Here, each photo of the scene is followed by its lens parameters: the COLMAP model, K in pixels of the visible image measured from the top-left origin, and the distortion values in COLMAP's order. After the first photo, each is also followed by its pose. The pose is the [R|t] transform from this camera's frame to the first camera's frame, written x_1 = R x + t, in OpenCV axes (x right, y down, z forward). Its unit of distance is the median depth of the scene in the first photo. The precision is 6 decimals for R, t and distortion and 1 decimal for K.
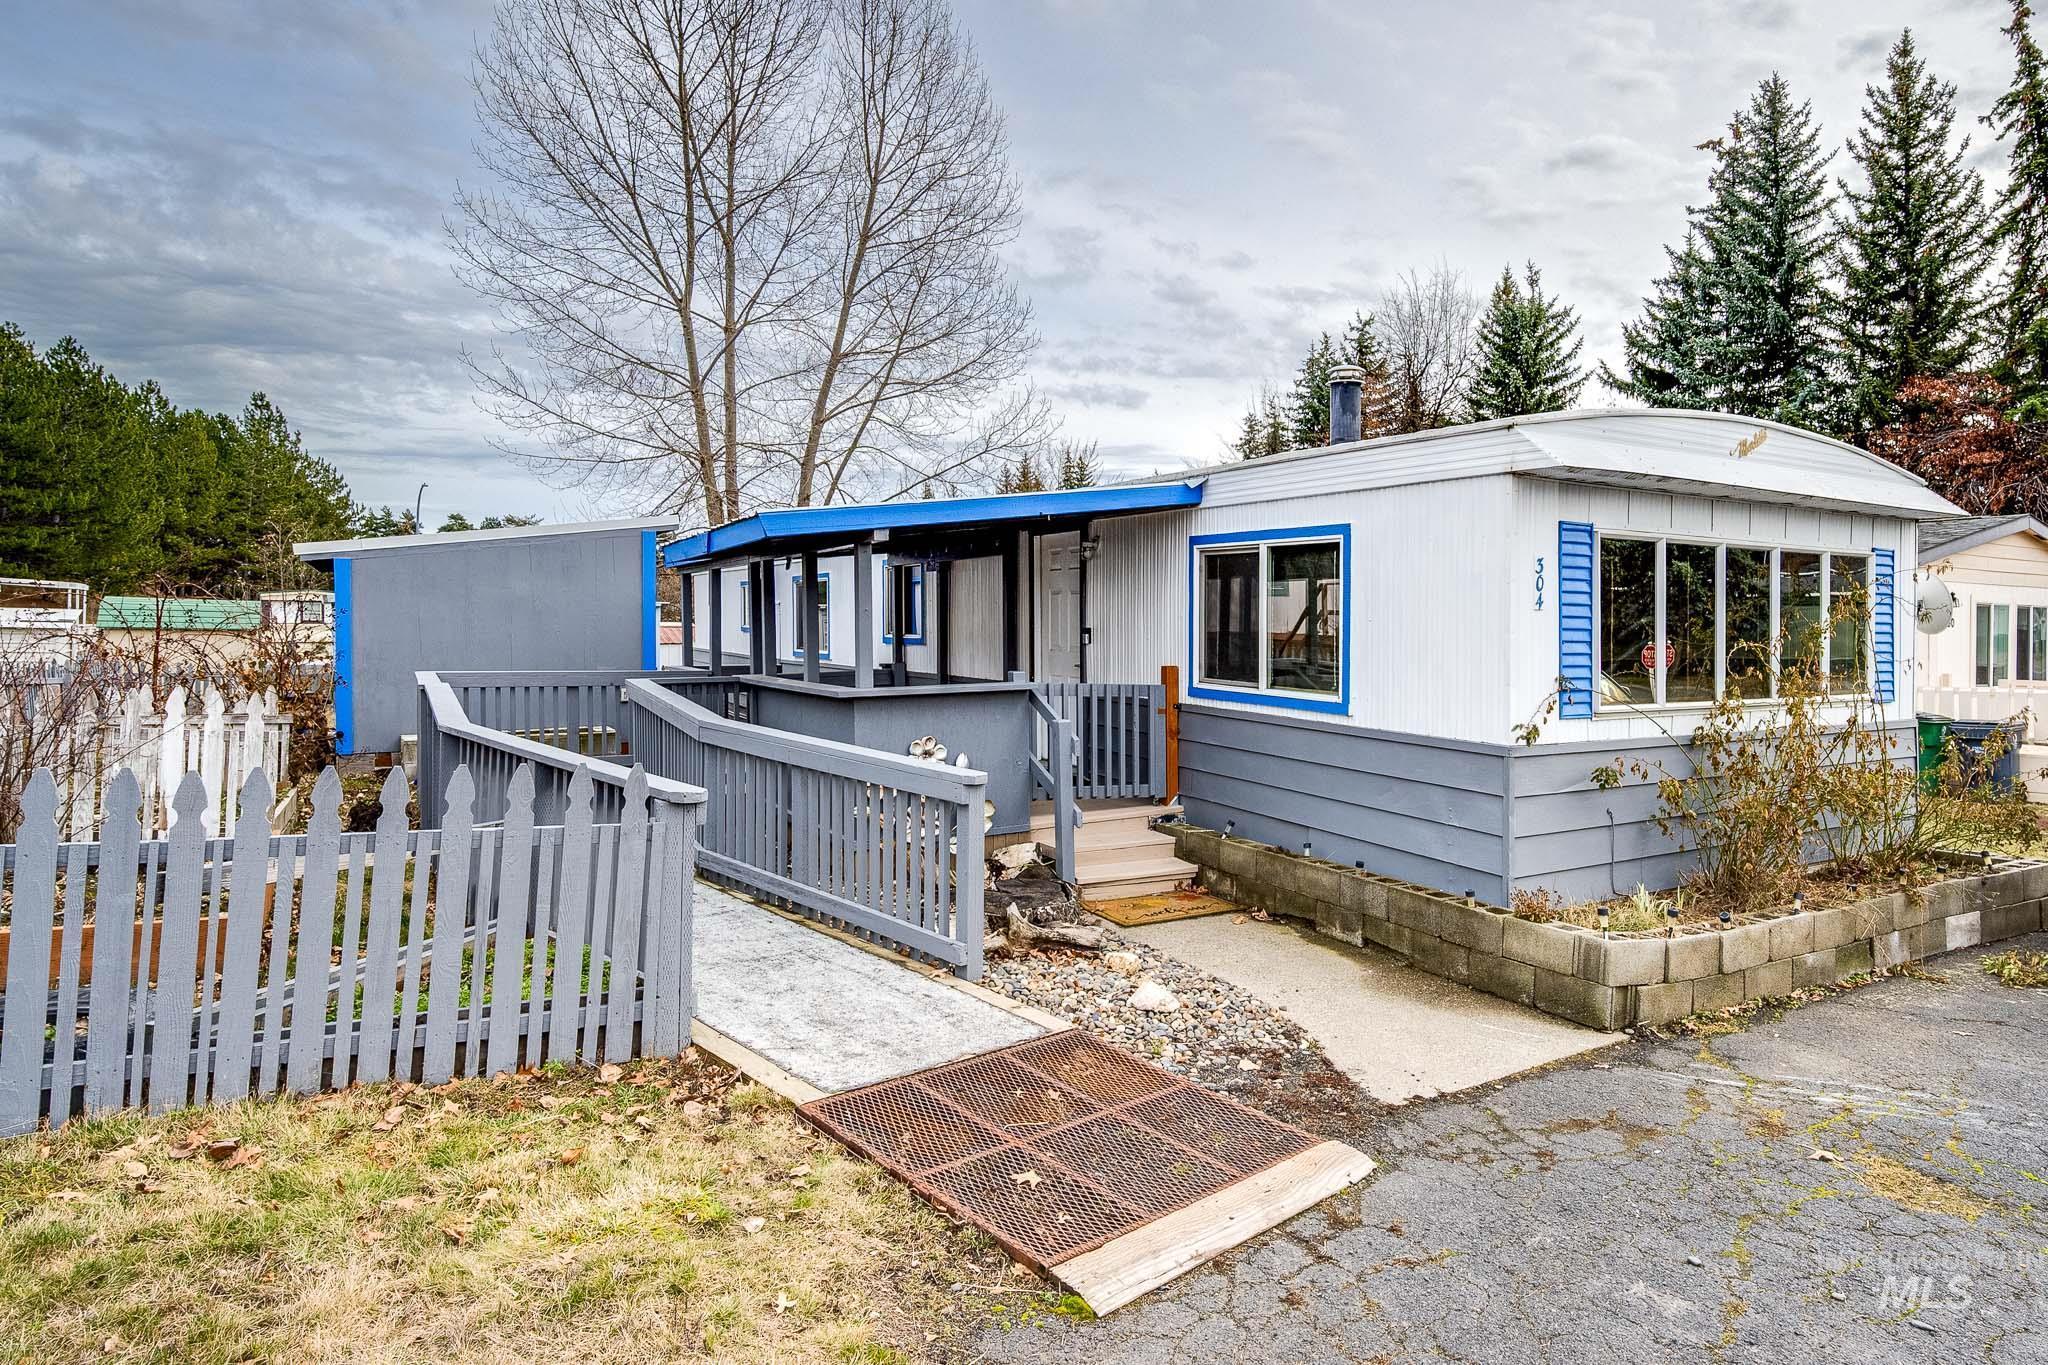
lens RADIAL K [[1656.0, 0, 1030.5], [0, 1656.0, 468.4], [0, 0, 1]] dist [0.001221, -0.000237]
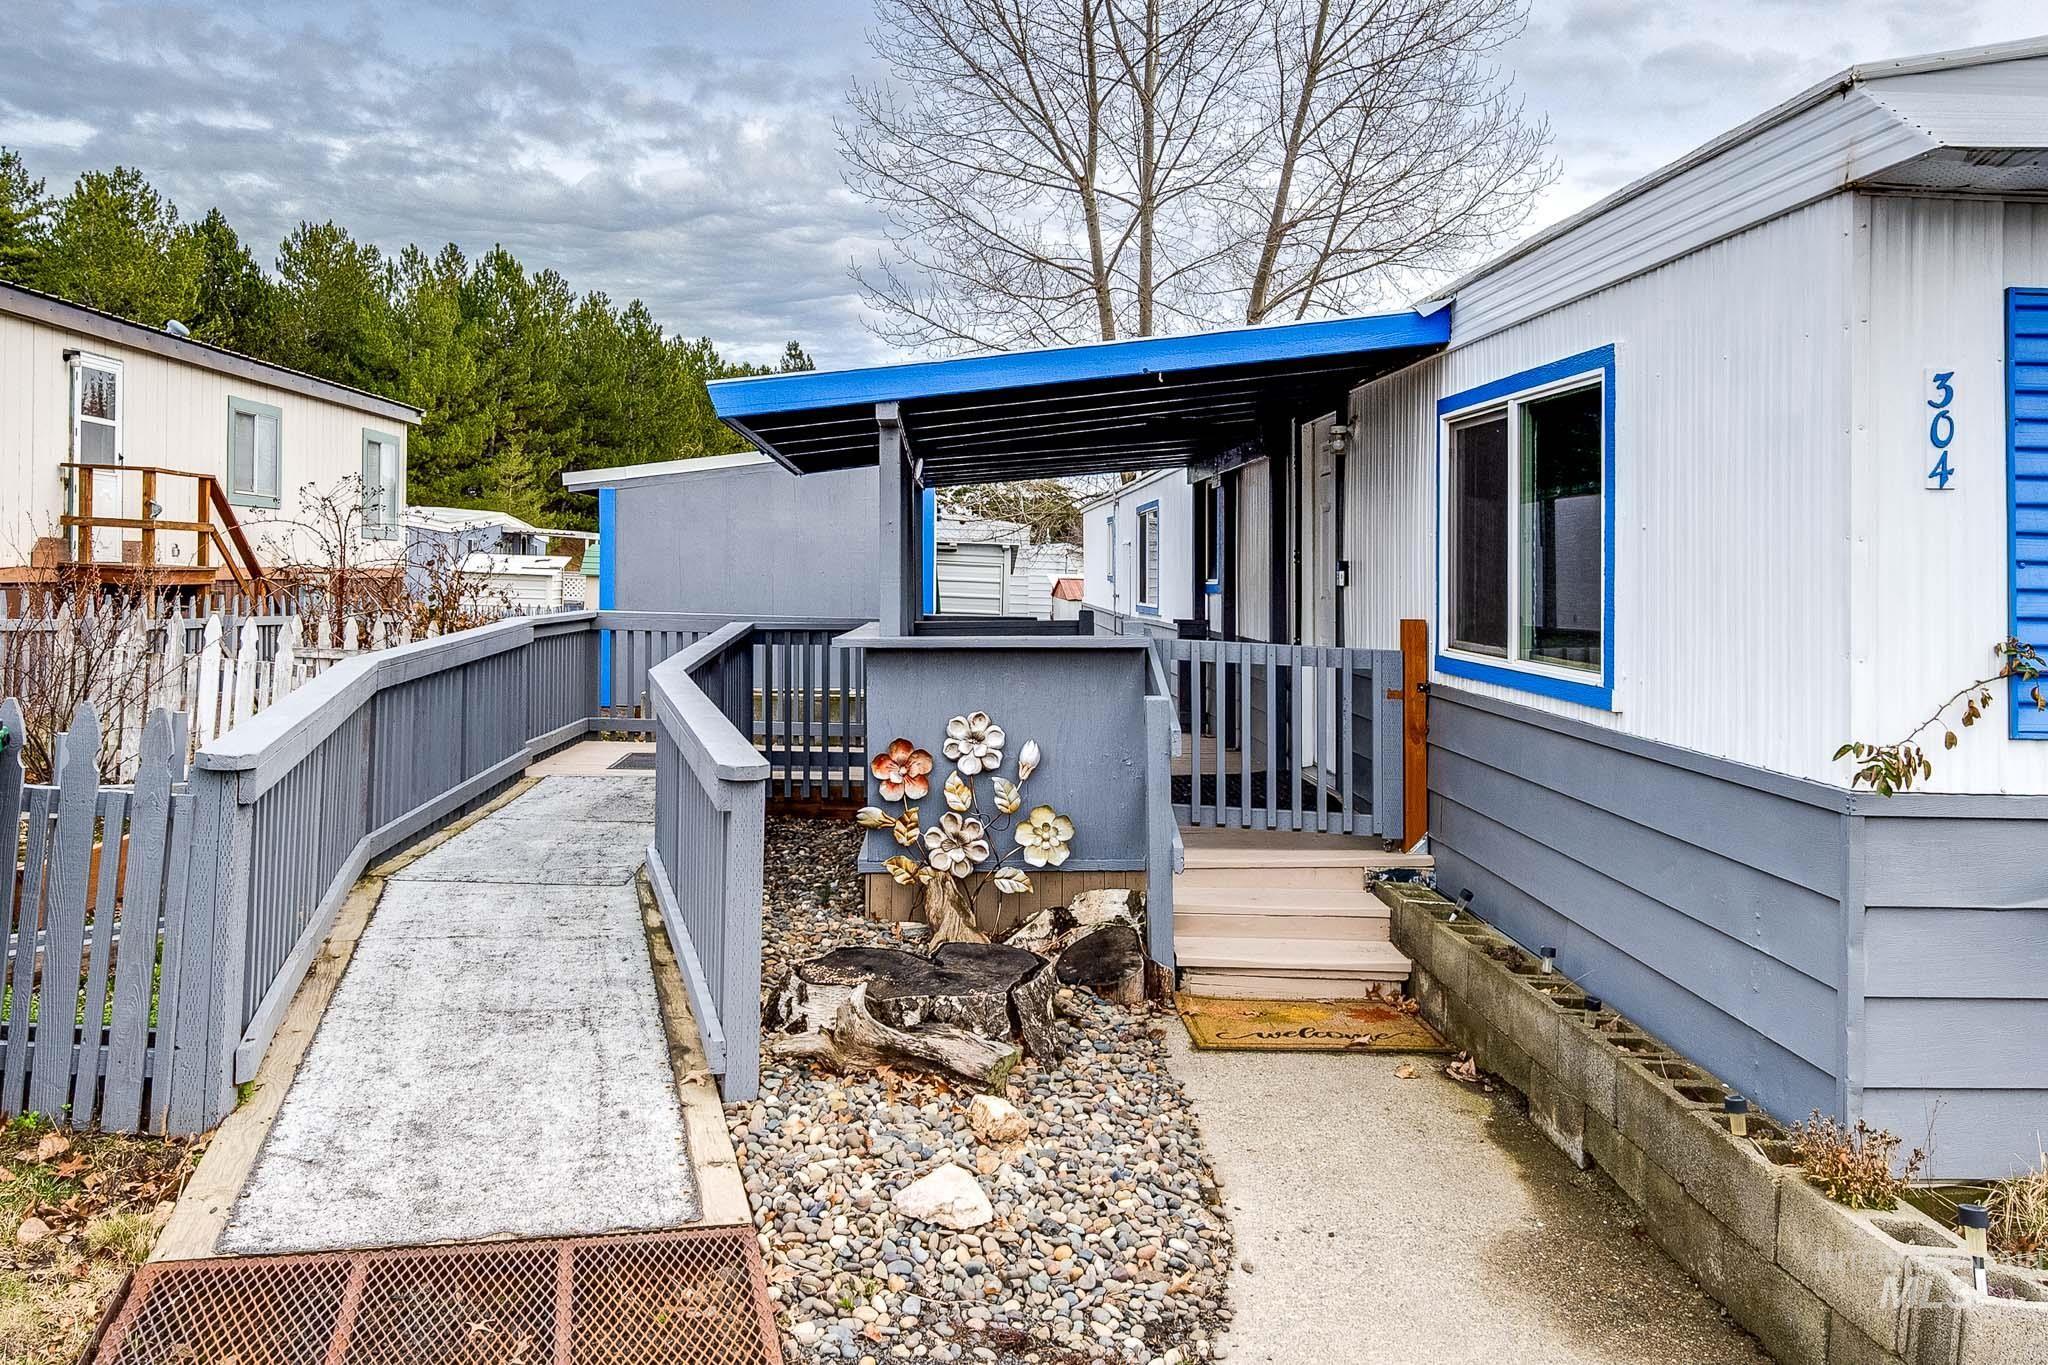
lens RADIAL K [[1656.0, 0, 1030.5], [0, 1656.0, 468.4], [0, 0, 1]] dist [0.001221, -0.000237]
pose [[0.817903, -0.034363, -0.574329, 0.340407], [0.035429, 0.999329, -0.009337, 0.070674], [0.574264, -0.012711, 0.818571, 0.466816]]
